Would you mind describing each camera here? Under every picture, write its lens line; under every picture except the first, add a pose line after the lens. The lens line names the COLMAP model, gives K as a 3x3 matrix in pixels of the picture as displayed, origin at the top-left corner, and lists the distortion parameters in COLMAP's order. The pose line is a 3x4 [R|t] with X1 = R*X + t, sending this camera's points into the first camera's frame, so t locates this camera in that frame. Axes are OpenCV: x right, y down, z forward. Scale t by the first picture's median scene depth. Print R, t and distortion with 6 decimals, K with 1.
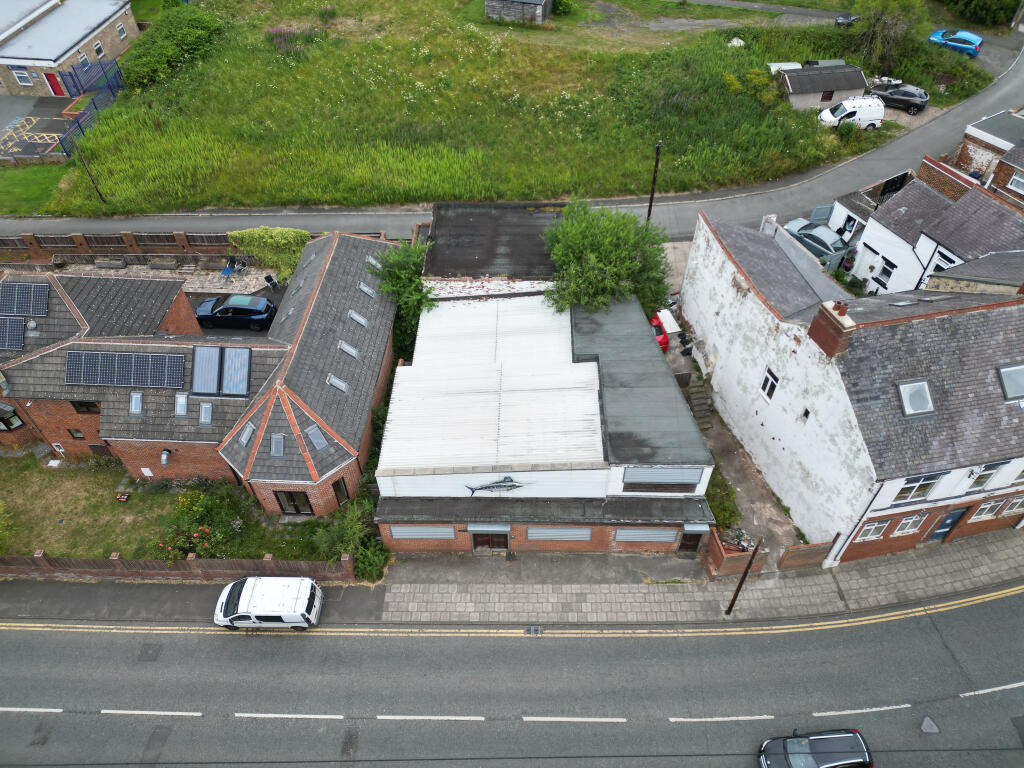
lens RADIAL K [[710.0, 0, 511.8], [0, 710.0, 382.9], [0, 0, 1]] dist [0.060300, -0.051233]
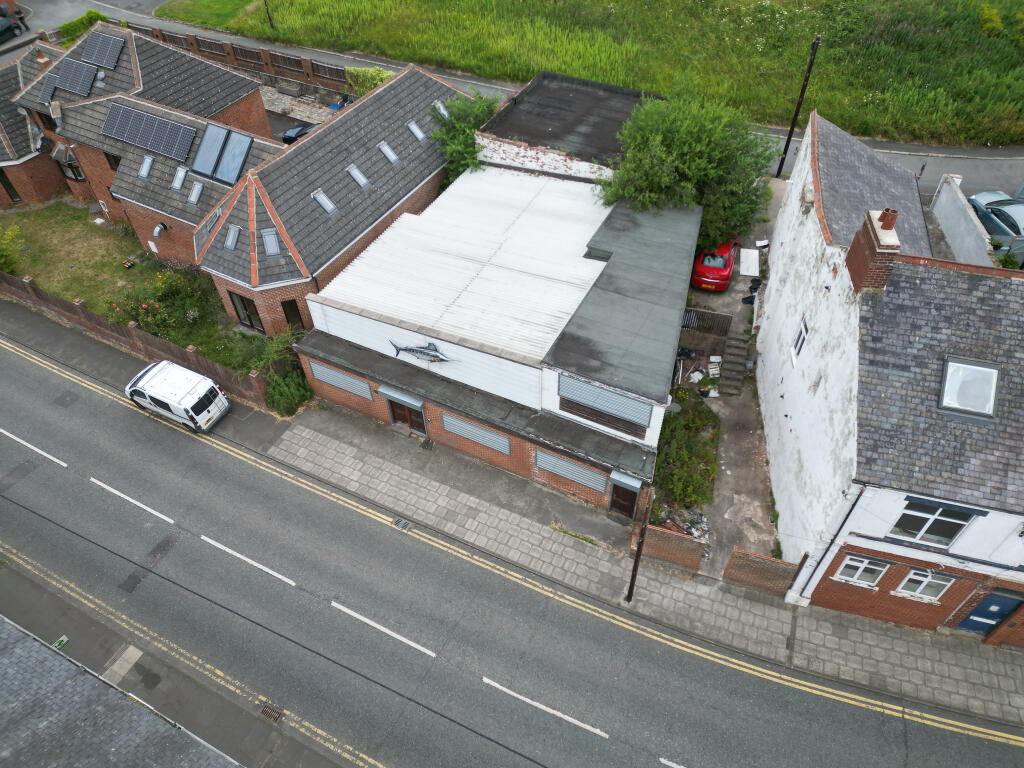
lens RADIAL K [[710.0, 0, 515.5], [0, 710.0, 386.2], [0, 0, 1]] dist [0.060300, -0.051233]
pose [[0.899748, 0.319705, -0.297055, 0.336785], [-0.316022, 0.946741, 0.061733, 0.094925], [0.300970, 0.038332, 0.952863, 0.225152]]
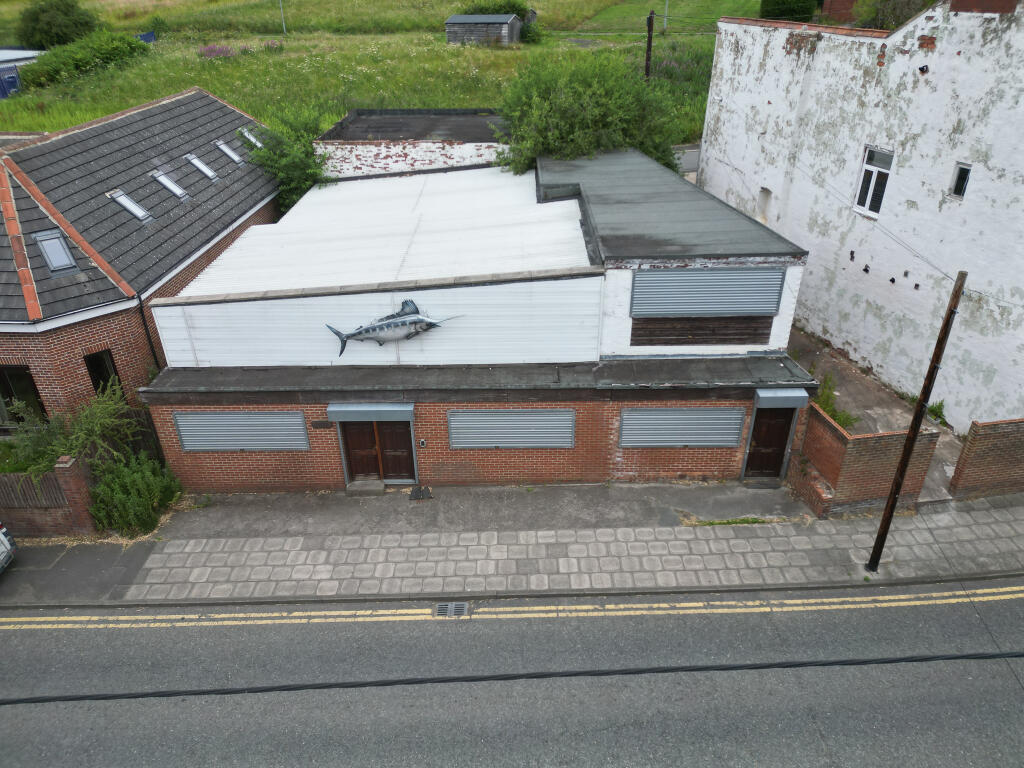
lens RADIAL K [[710.0, 0, 512.5], [0, 710.0, 387.7], [0, 0, 1]] dist [0.060300, -0.051233]
pose [[0.999894, -0.006713, 0.012911, 0.061225], [0.010232, 0.955191, -0.295812, 0.335104], [-0.010347, 0.295913, 0.955159, 0.505955]]
